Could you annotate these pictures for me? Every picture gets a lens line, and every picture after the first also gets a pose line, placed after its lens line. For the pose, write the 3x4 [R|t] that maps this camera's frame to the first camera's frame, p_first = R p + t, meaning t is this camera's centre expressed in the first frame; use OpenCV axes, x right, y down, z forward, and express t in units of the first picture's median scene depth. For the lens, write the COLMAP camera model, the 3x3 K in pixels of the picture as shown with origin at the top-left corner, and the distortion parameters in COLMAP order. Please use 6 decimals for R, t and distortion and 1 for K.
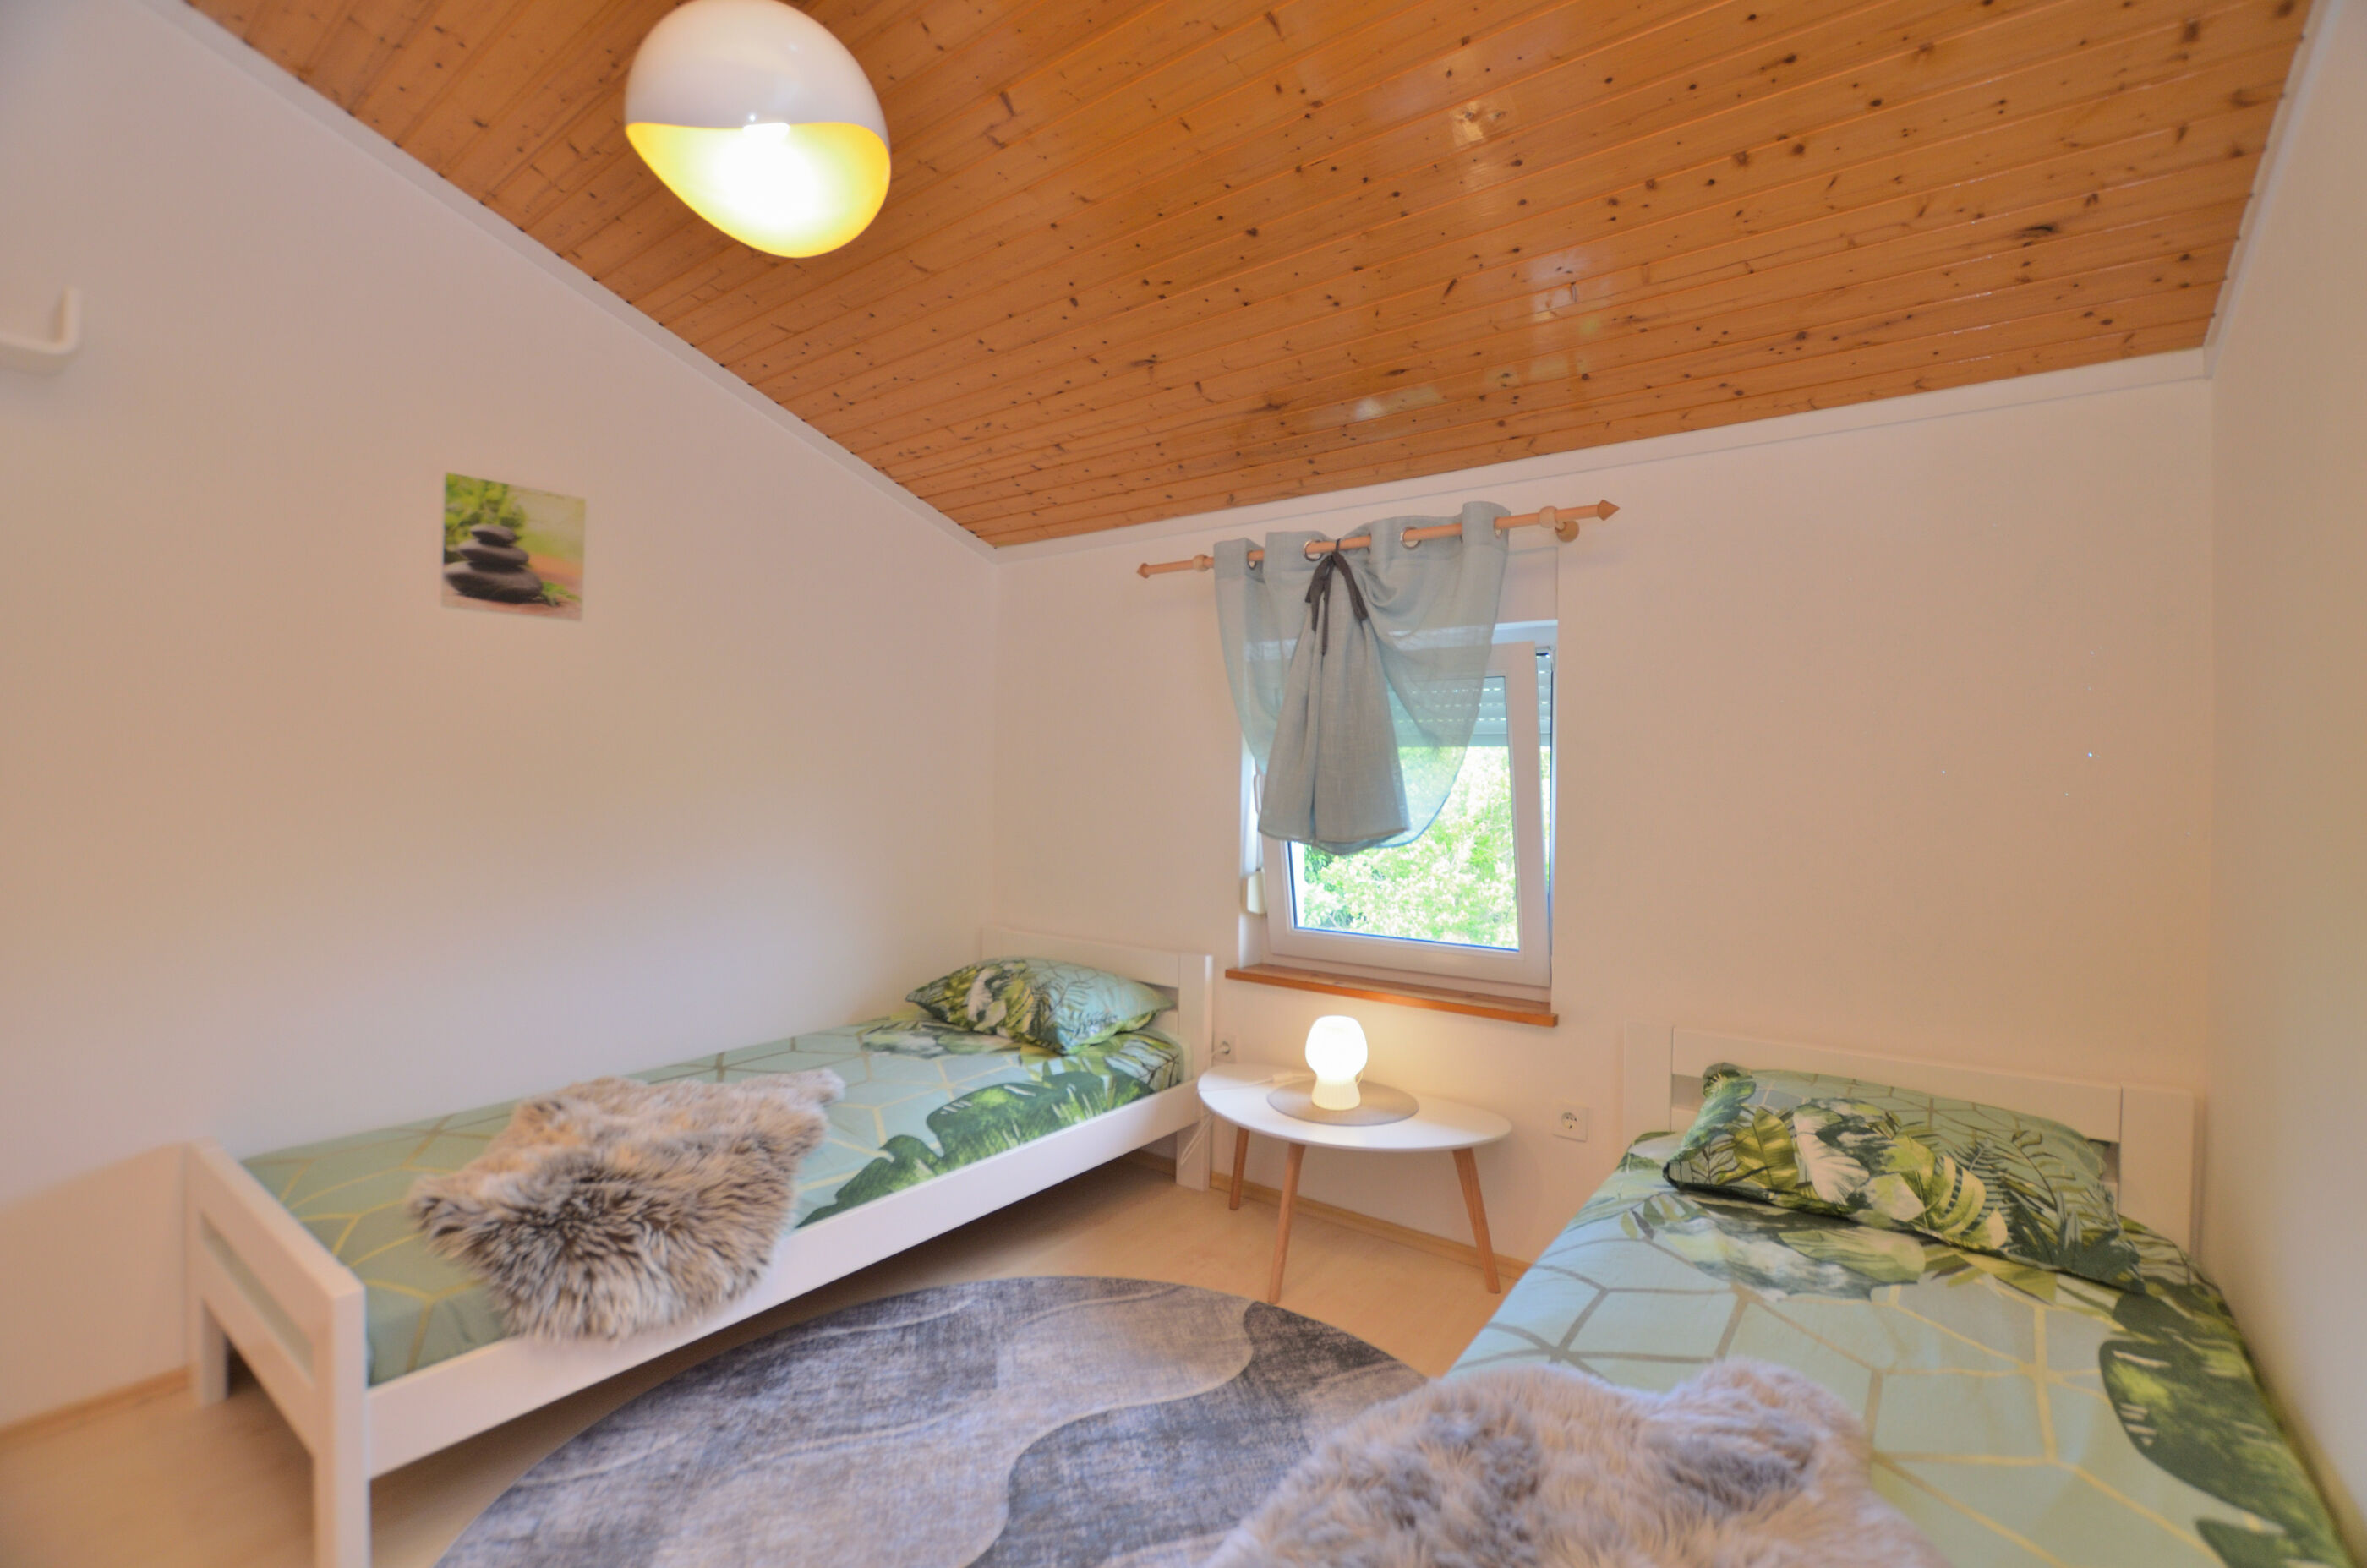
lens RADIAL K [[1040.9, 0, 1204.7], [0, 1040.9, 776.4], [0, 0, 1]] dist [-0.033425, 0.004637]
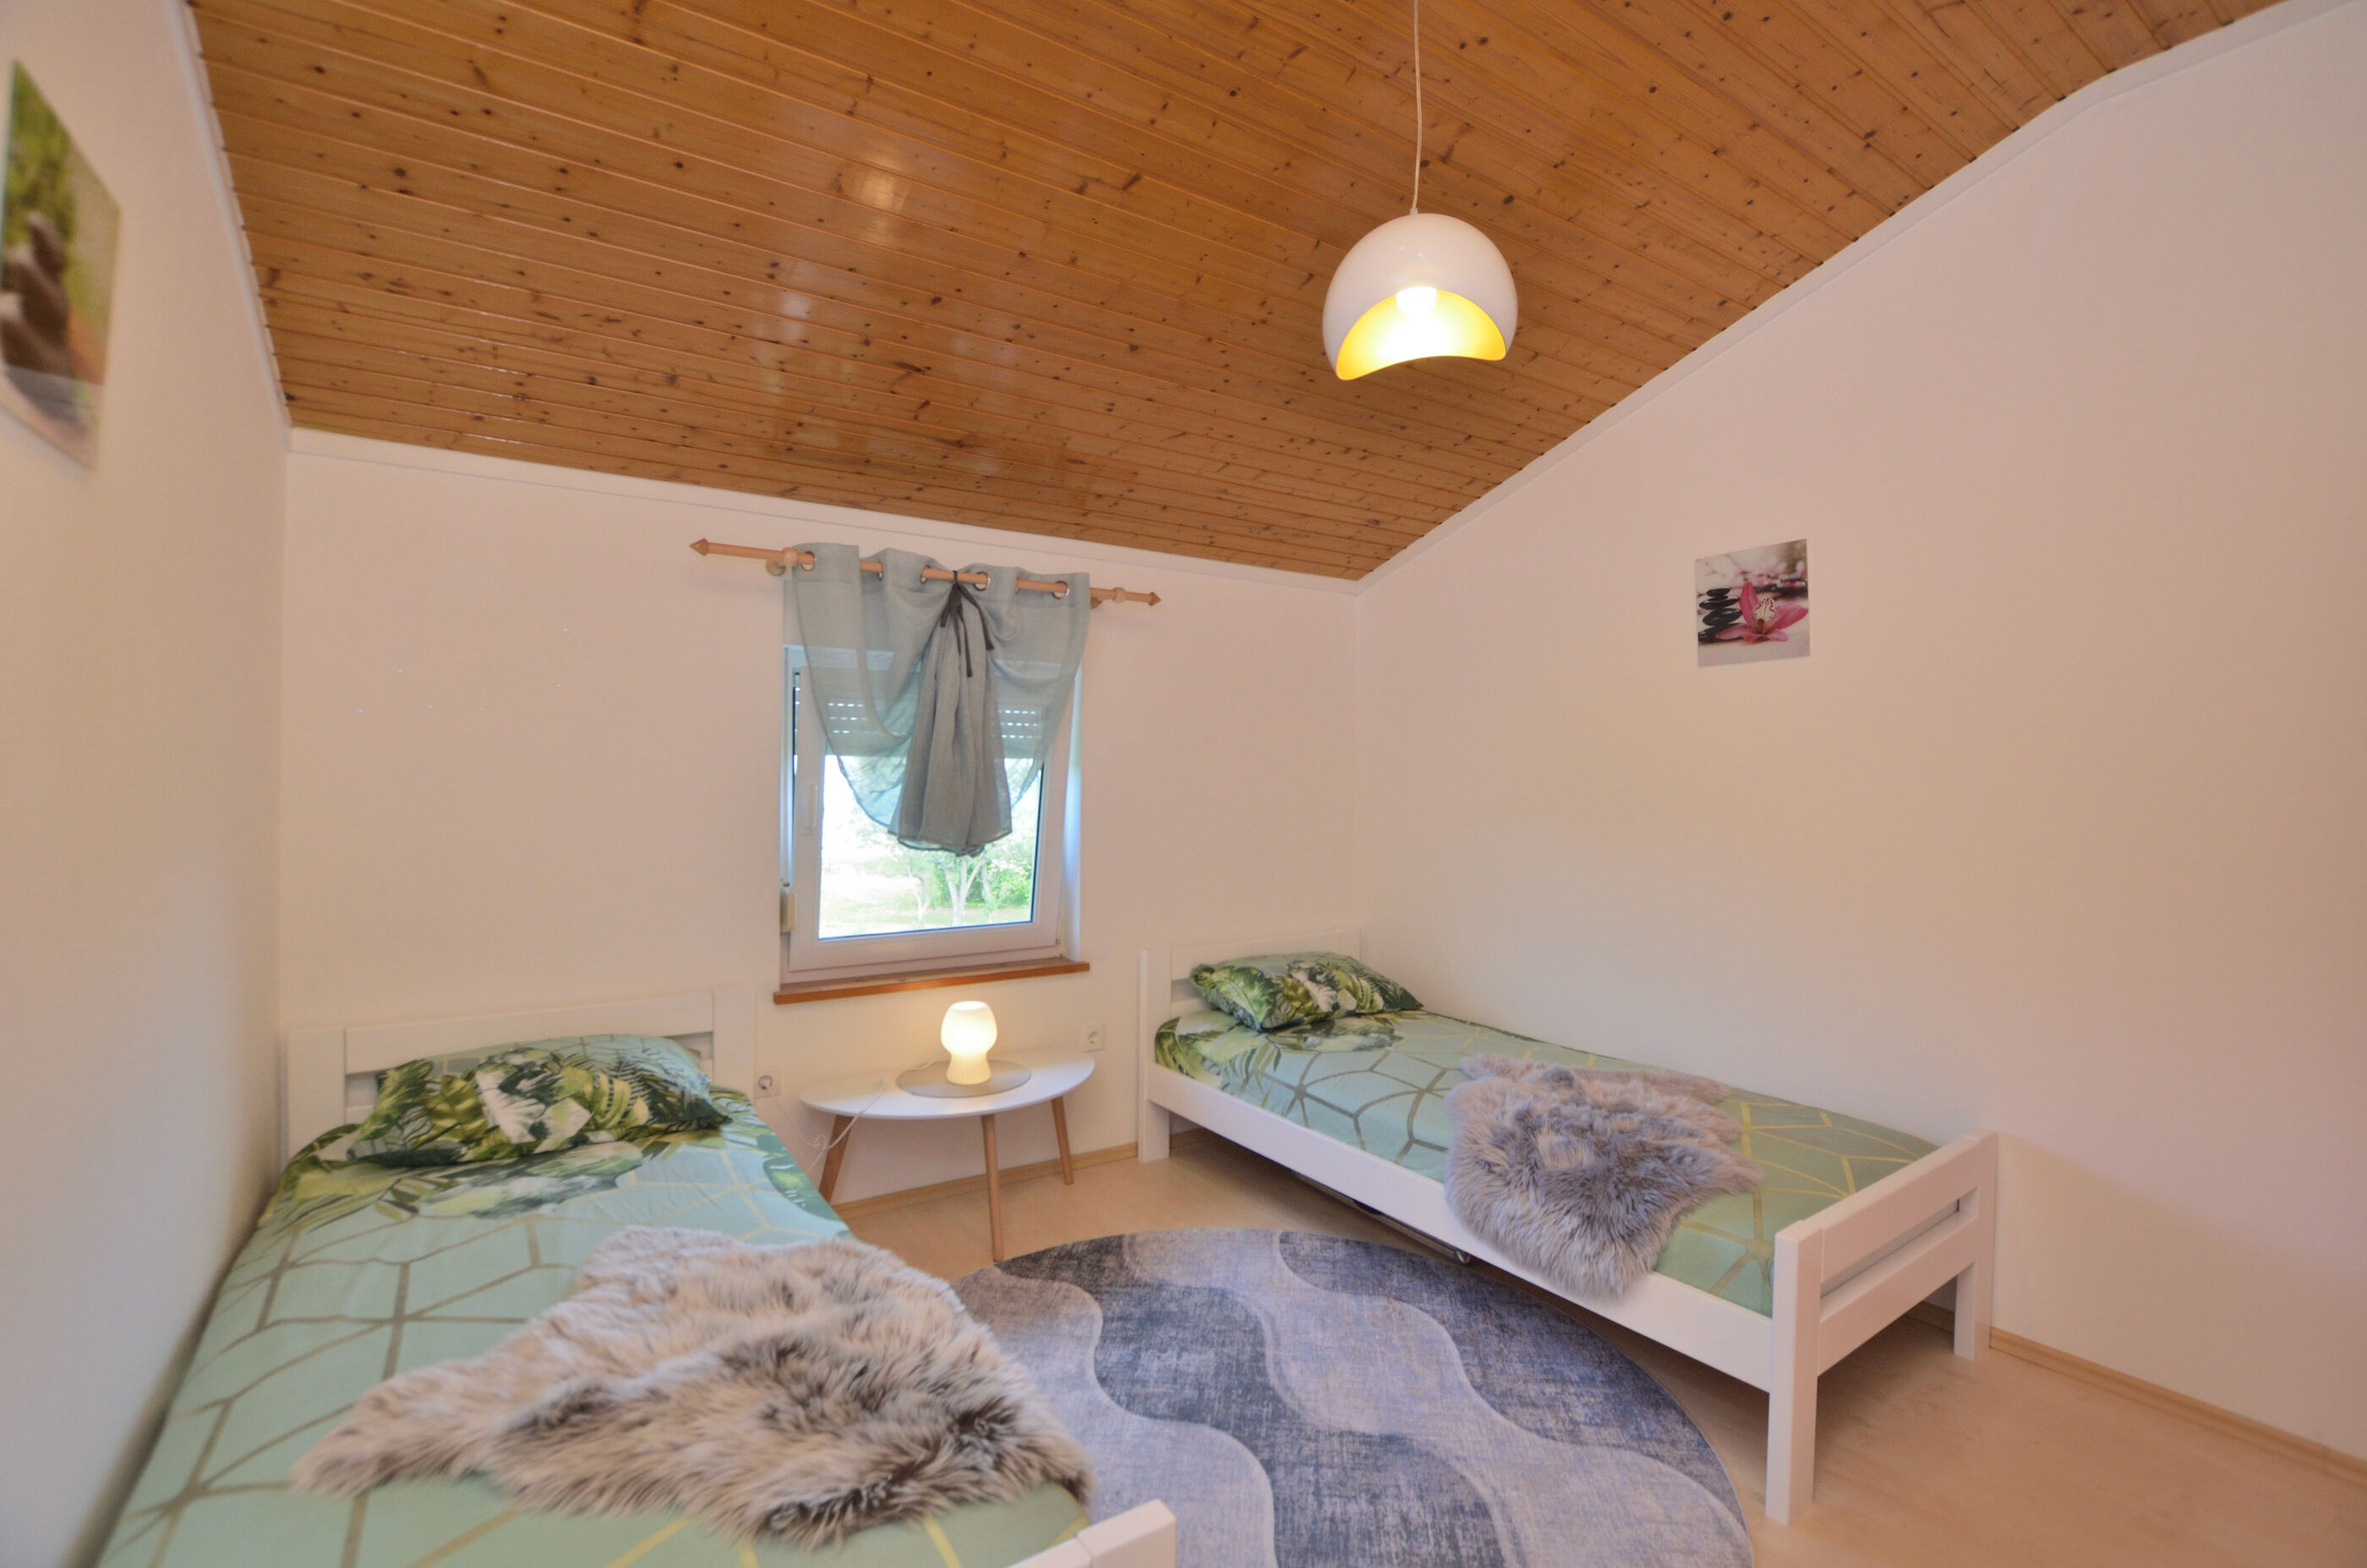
lens RADIAL K [[1050.6, 0, 1203.3], [0, 1050.6, 775.3], [0, 0, 1]] dist [-0.030739, 0.002363]
pose [[0.328668, -0.010440, 0.944388, -0.930798], [-0.002501, 0.999926, 0.011925, -0.028827], [-0.944442, -0.006281, 0.328618, 0.429742]]
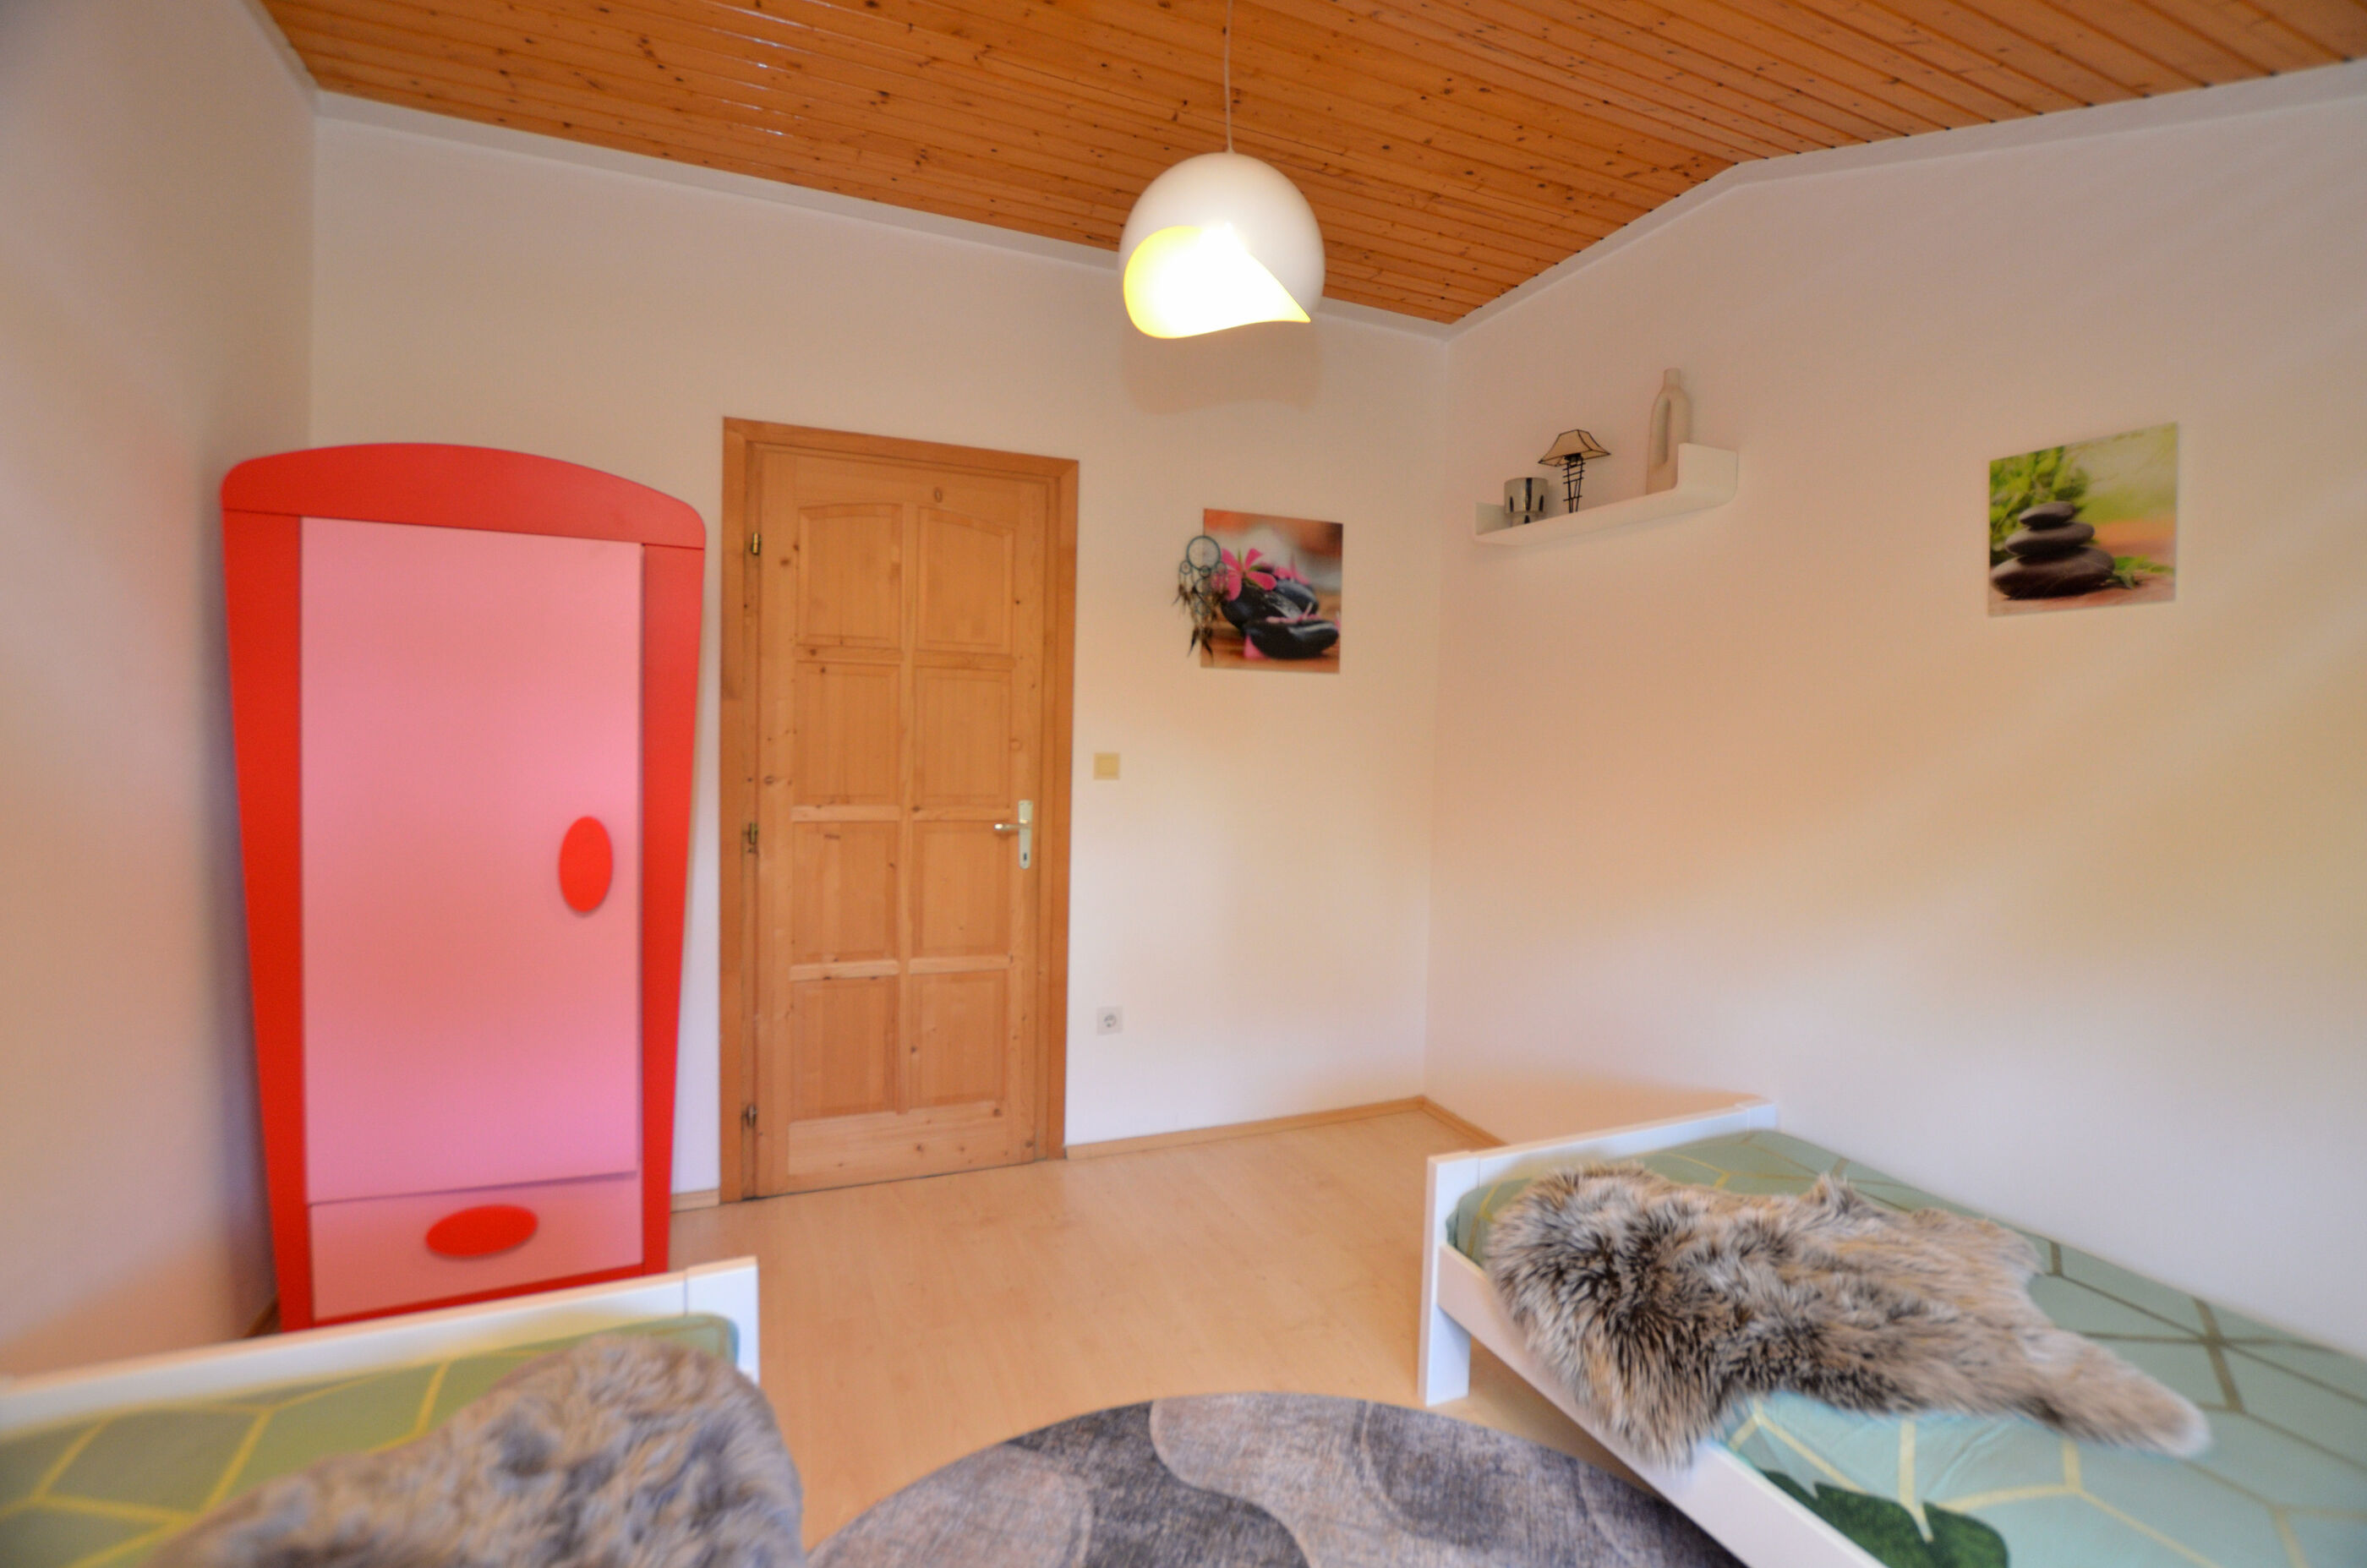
lens RADIAL K [[1040.9, 0, 1187.6], [0, 1040.9, 763.7], [0, 0, 1]] dist [-0.033425, 0.004637]
pose [[-0.518545, 0.004520, -0.855038, 0.334967], [-0.033843, 0.999094, 0.025806, -0.040457], [0.854380, 0.042319, -0.517922, 0.850806]]
